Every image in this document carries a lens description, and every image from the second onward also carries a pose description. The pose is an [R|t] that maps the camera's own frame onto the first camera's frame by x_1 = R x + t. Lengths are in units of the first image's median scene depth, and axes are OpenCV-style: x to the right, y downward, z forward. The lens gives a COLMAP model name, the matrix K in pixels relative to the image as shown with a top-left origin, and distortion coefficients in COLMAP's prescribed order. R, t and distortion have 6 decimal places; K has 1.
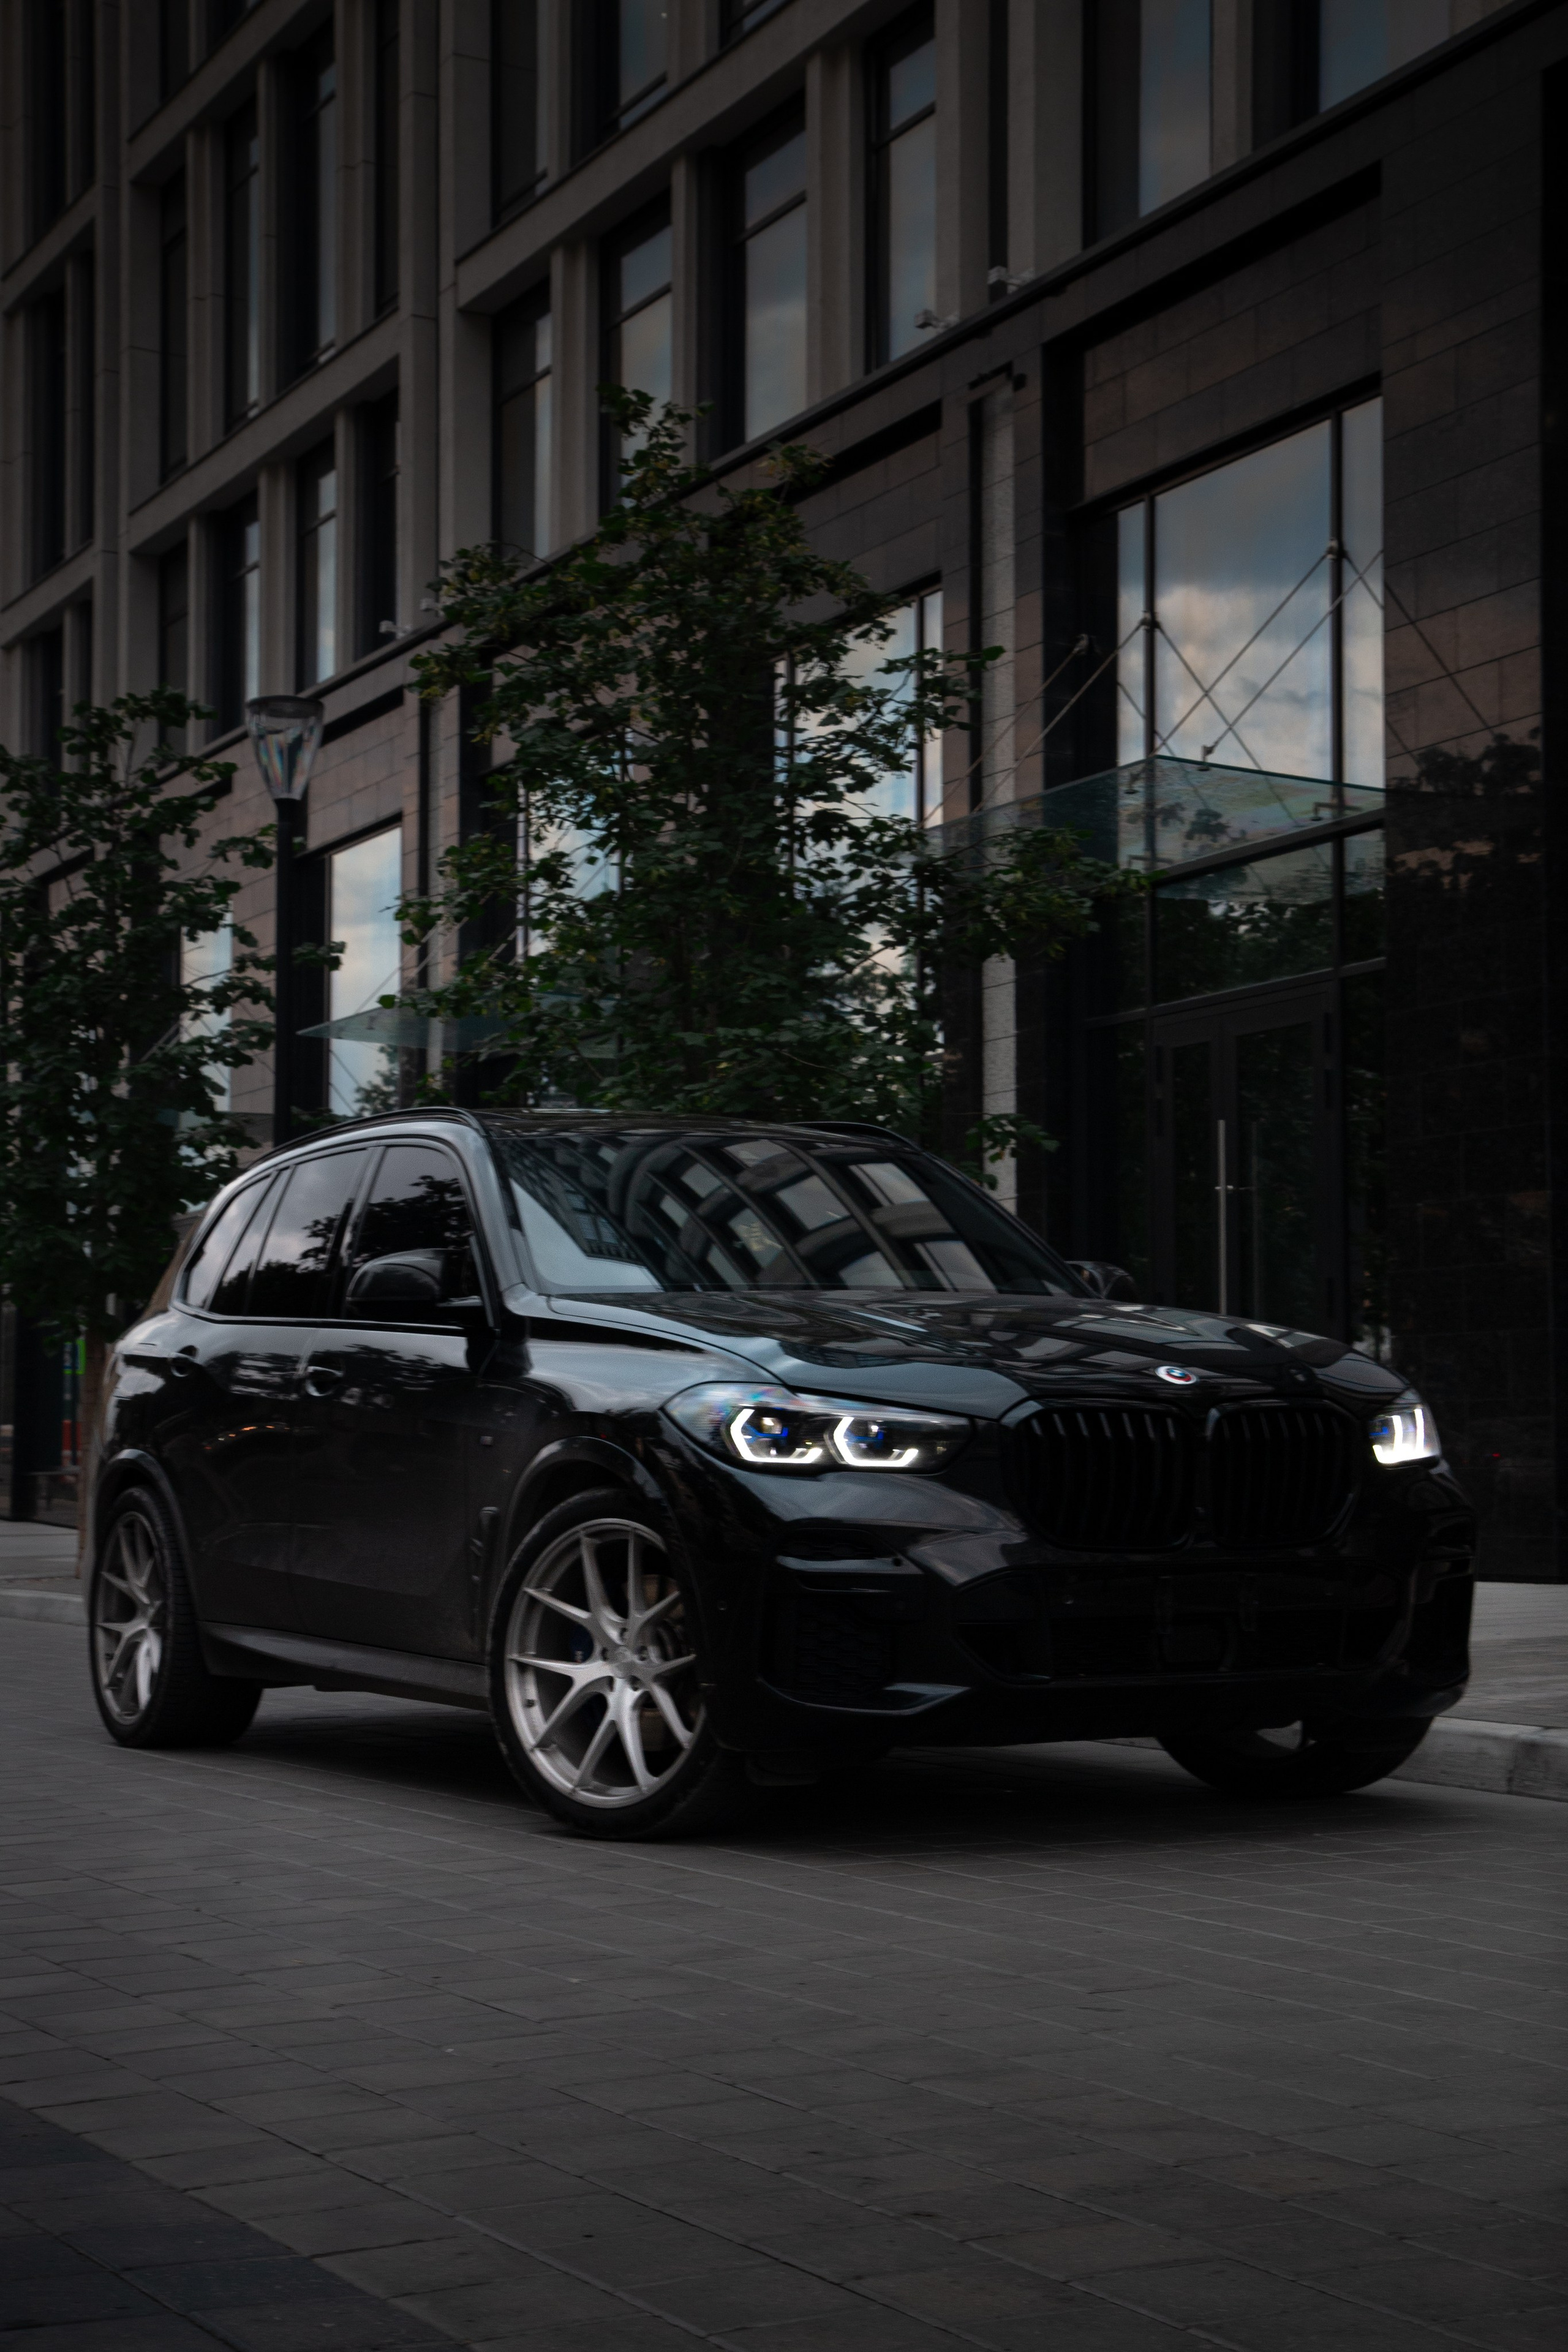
lens RADIAL K [[3637.6, 0, 768.8], [0, 3637.6, 1166.6], [0, 0, 1]] dist [0.171160, -0.005940]
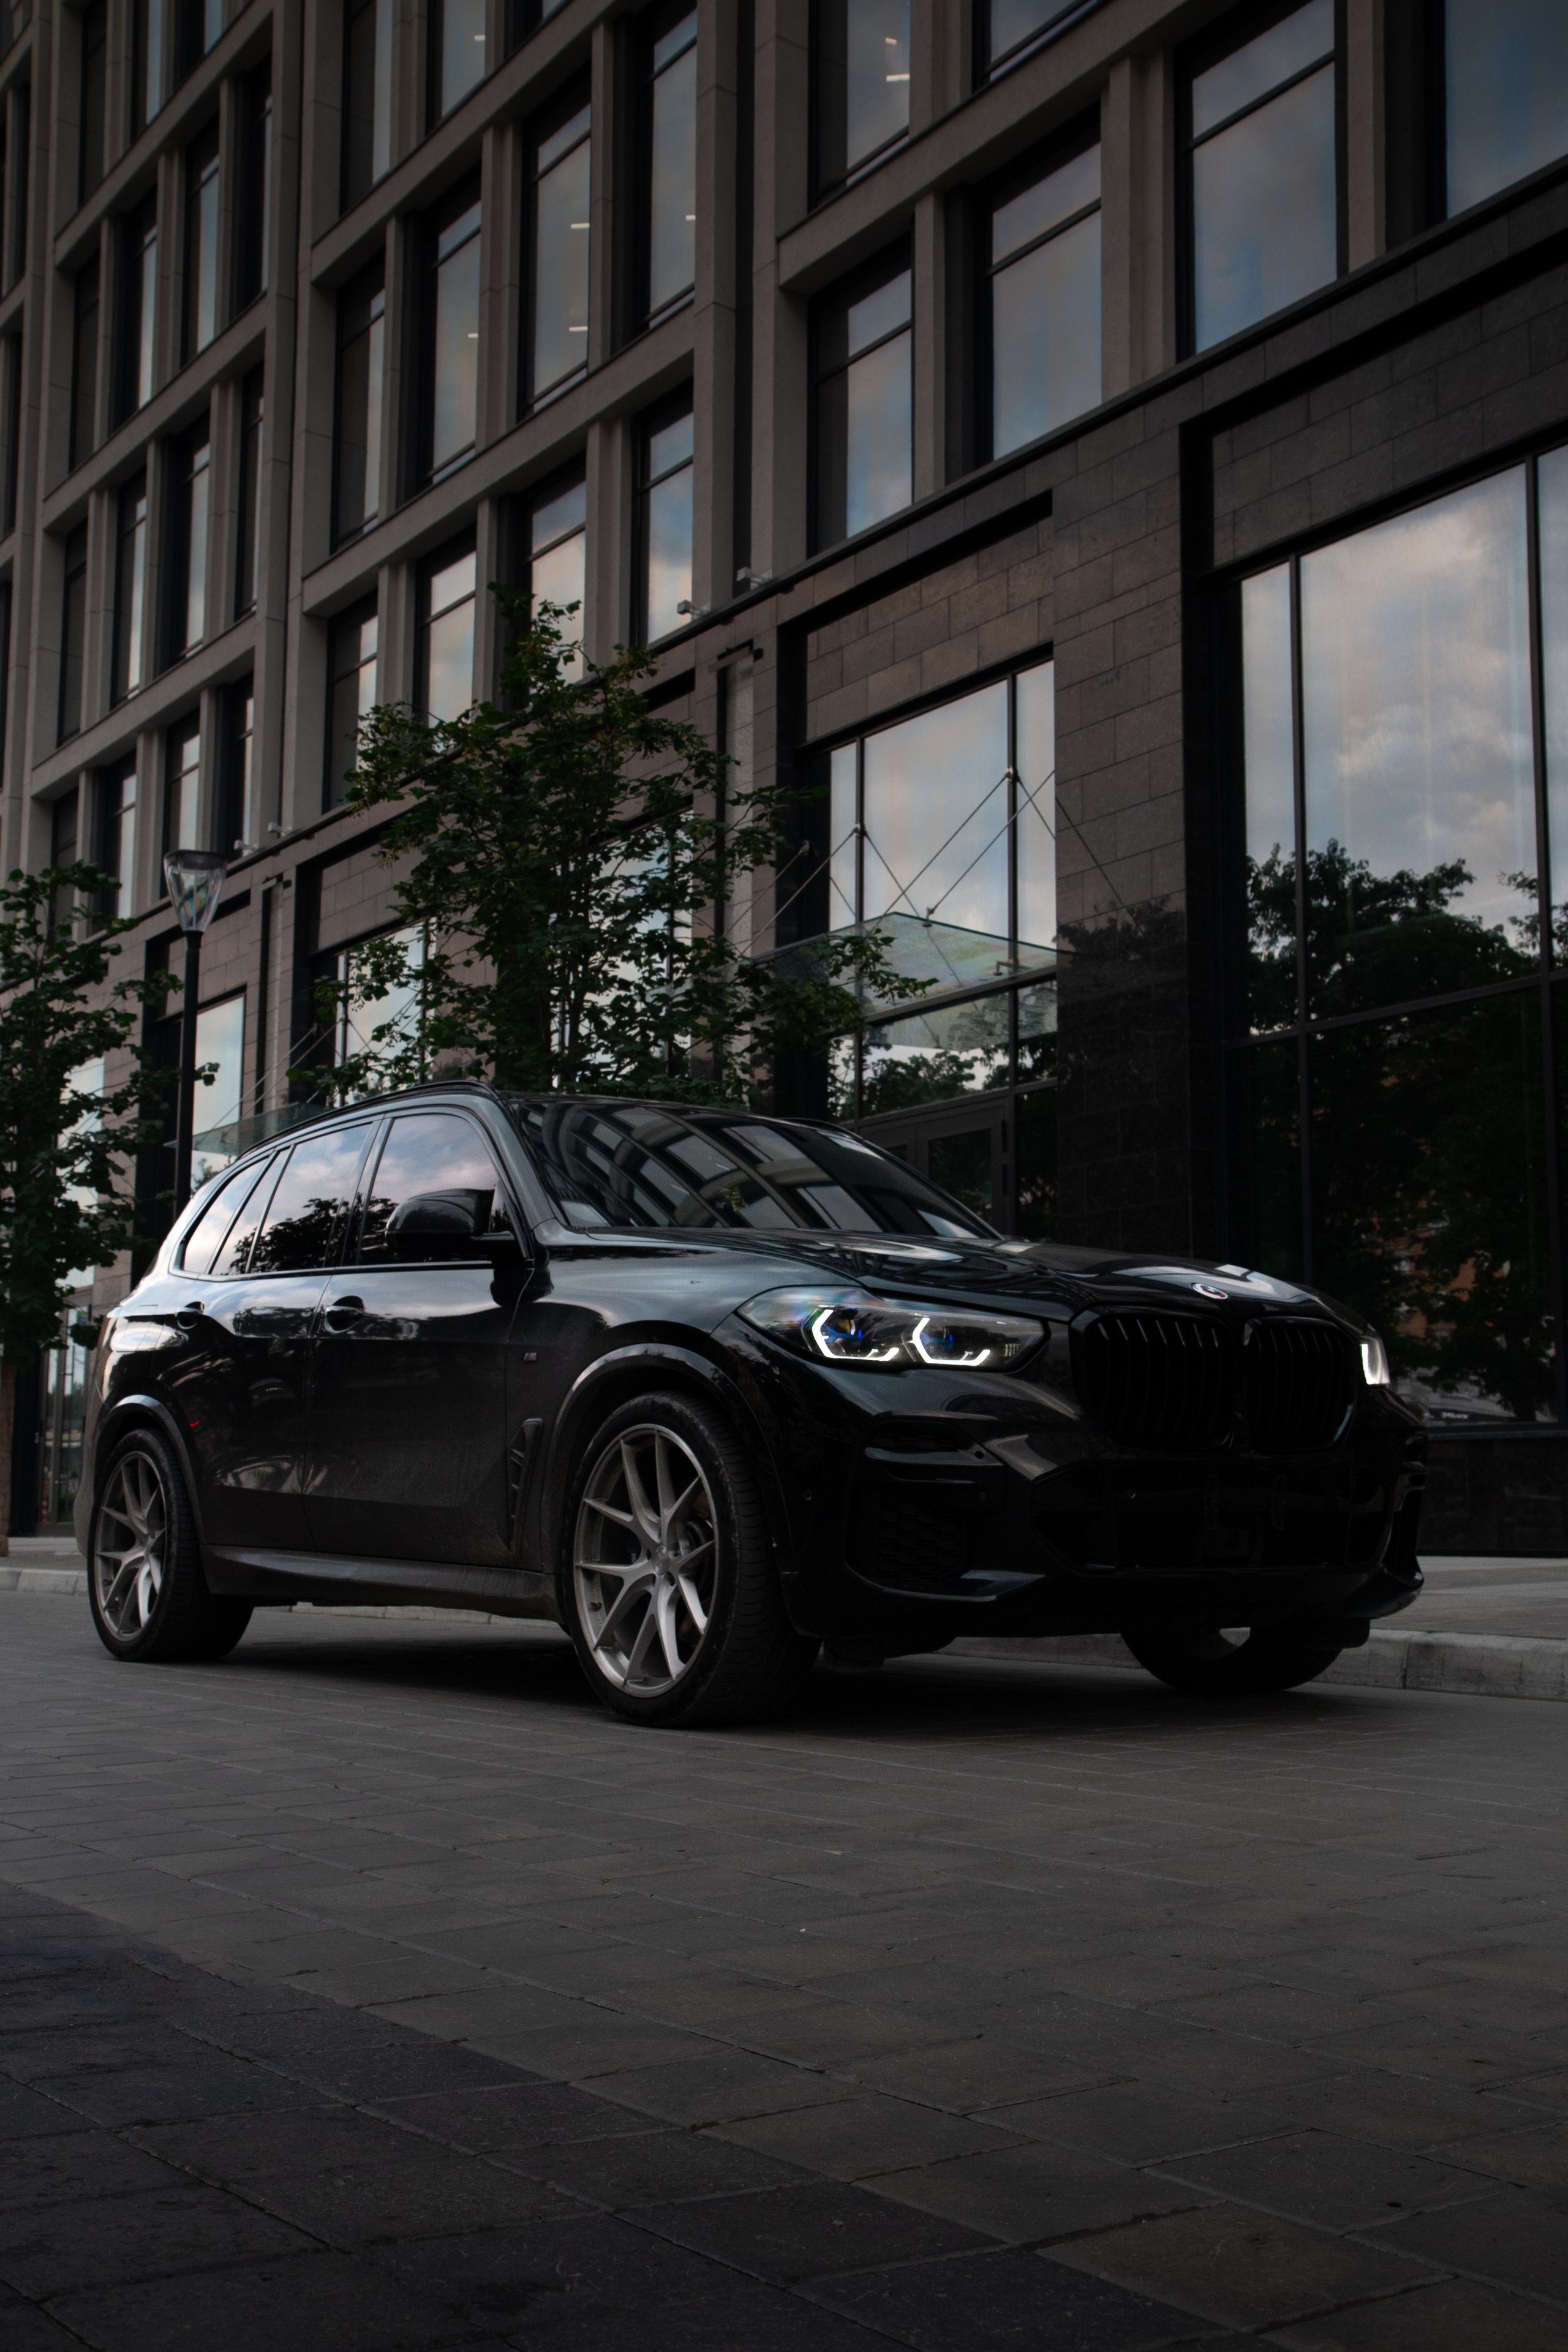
lens RADIAL K [[2493.1, 0, 775.9], [0, 2493.1, 1181.9], [0, 0, 1]] dist [0.020040, 0.014894]
pose [[0.989824, 0.025491, 0.139996, -0.053517], [-0.018051, 0.998369, -0.054156, 0.029952], [-0.141148, 0.051078, 0.988670, 0.127439]]
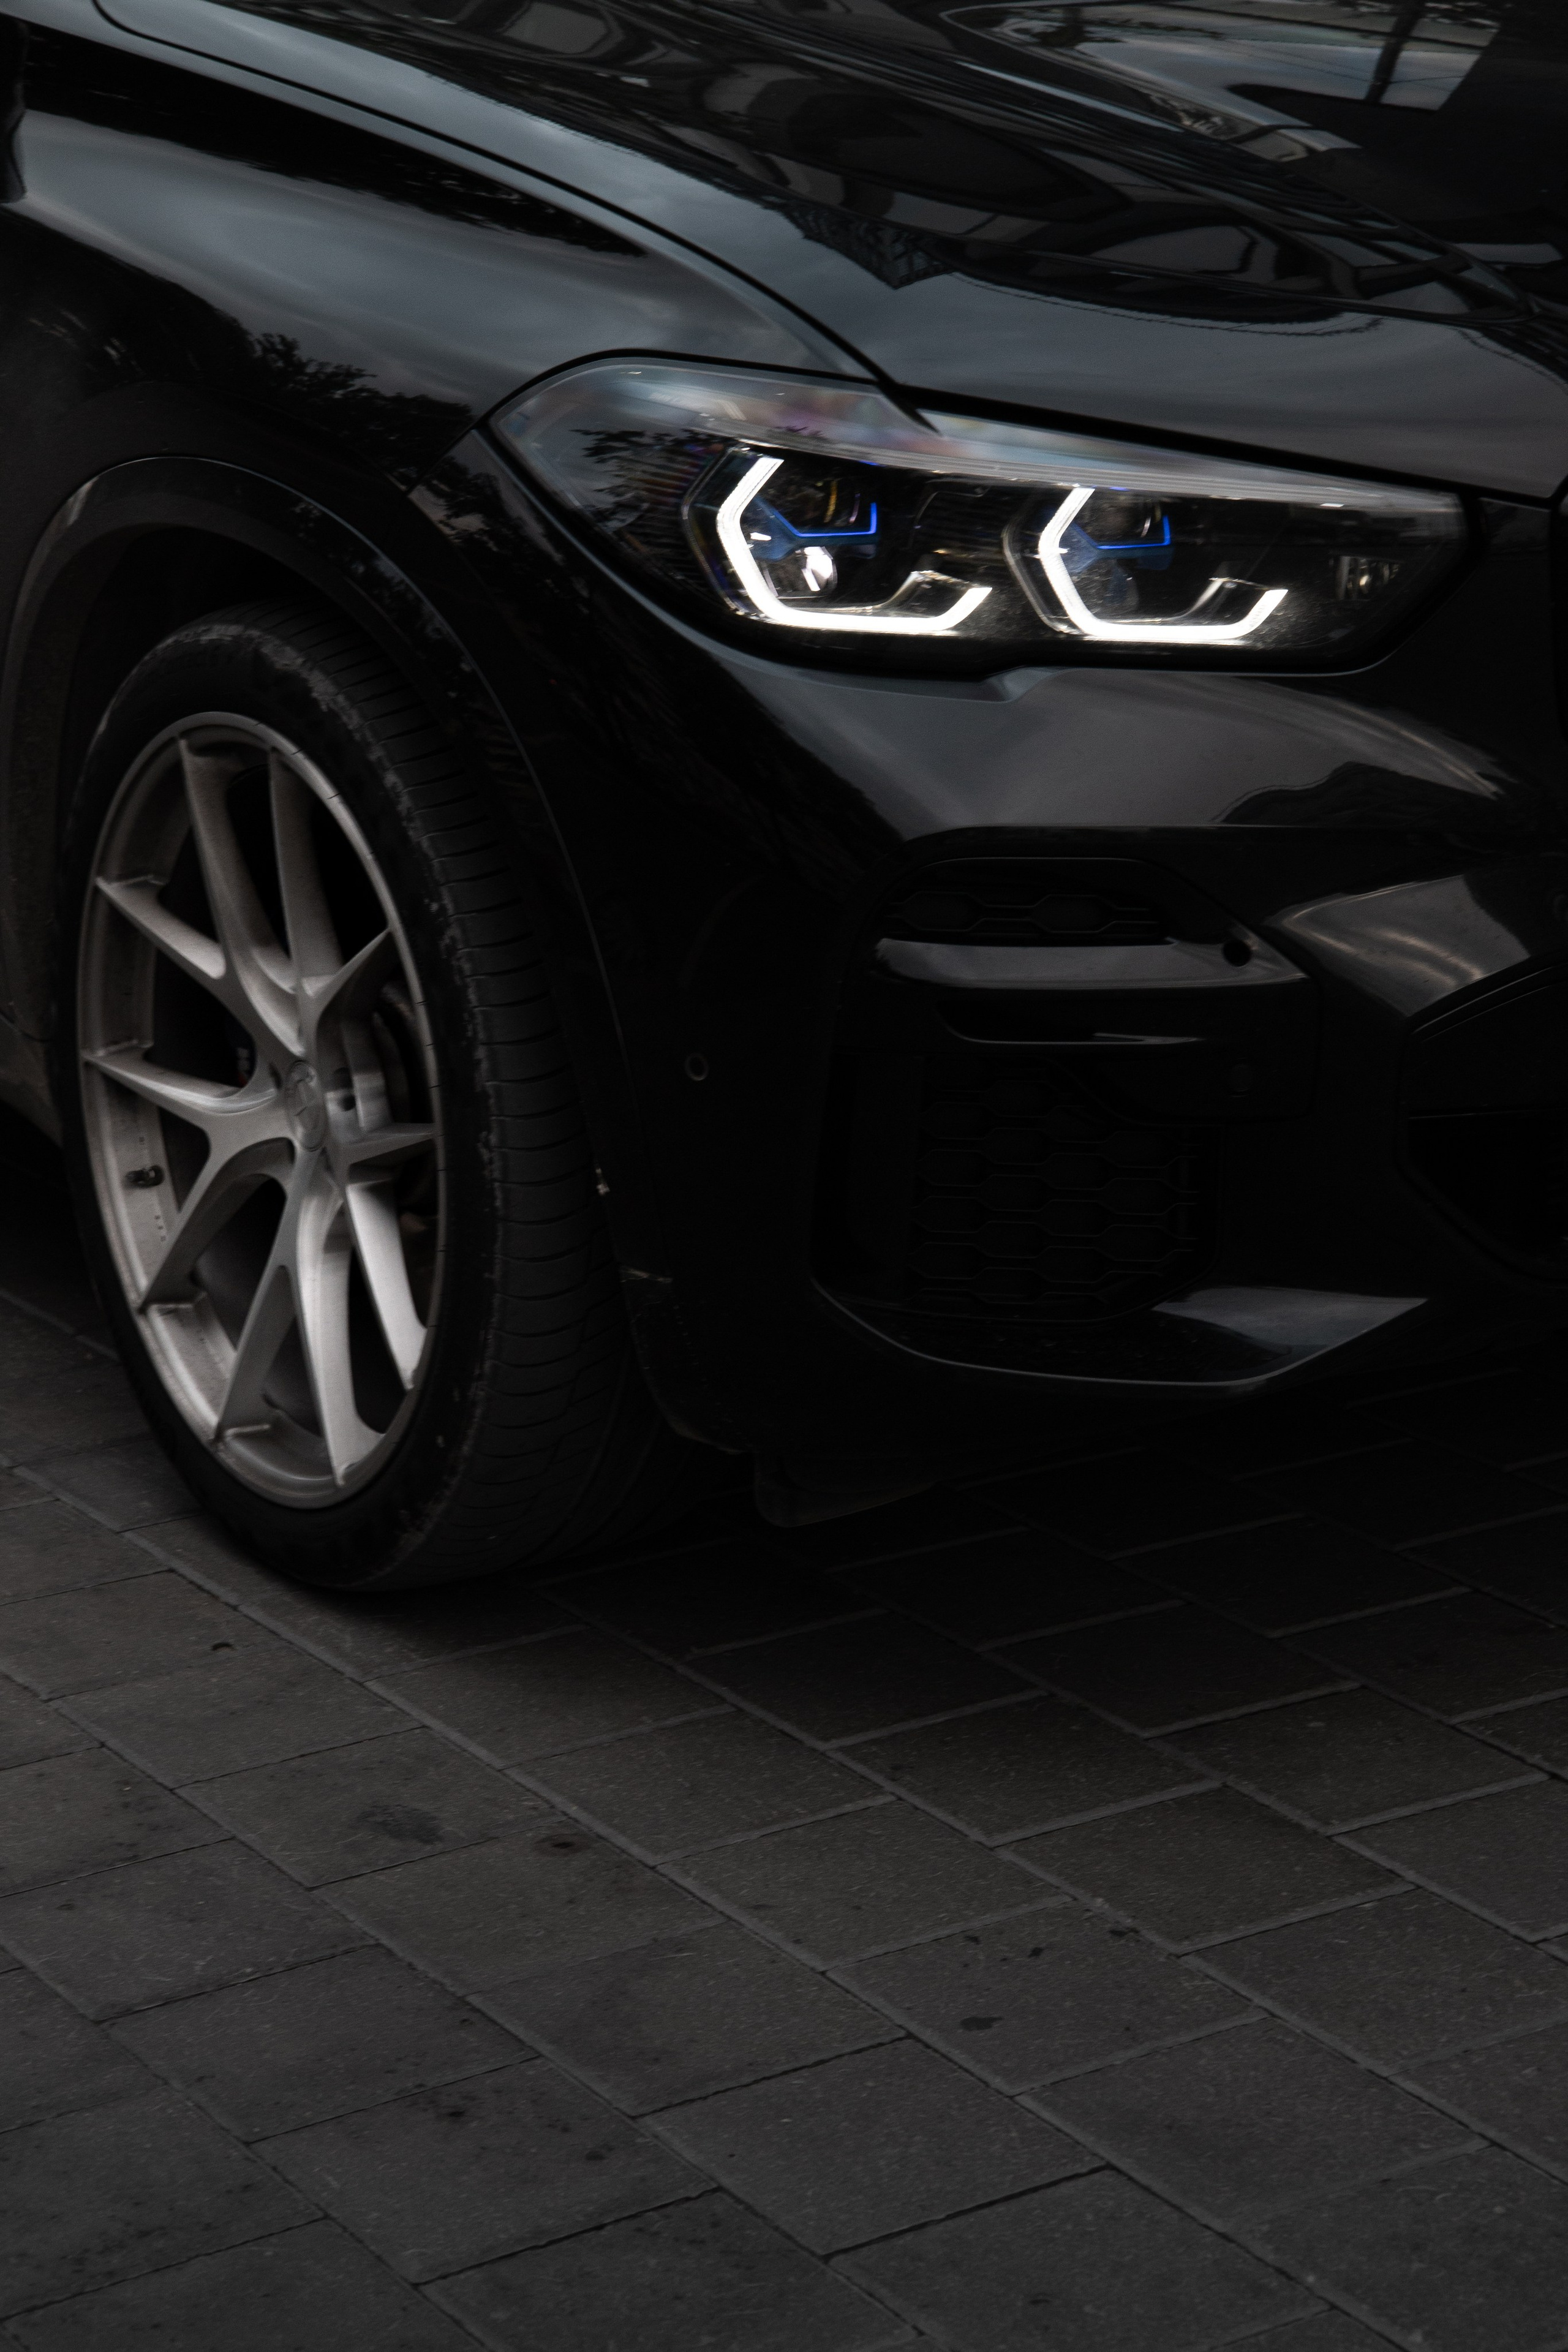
lens RADIAL K [[4940.7, 0, 775.3], [0, 4940.7, 1144.3], [0, 0, 1]] dist [0.321600, -0.171018]
pose [[0.995450, -0.022993, 0.092466, -0.021015], [-0.009376, 0.942101, 0.335198, -0.010403], [-0.094819, -0.334540, 0.937599, 0.246784]]
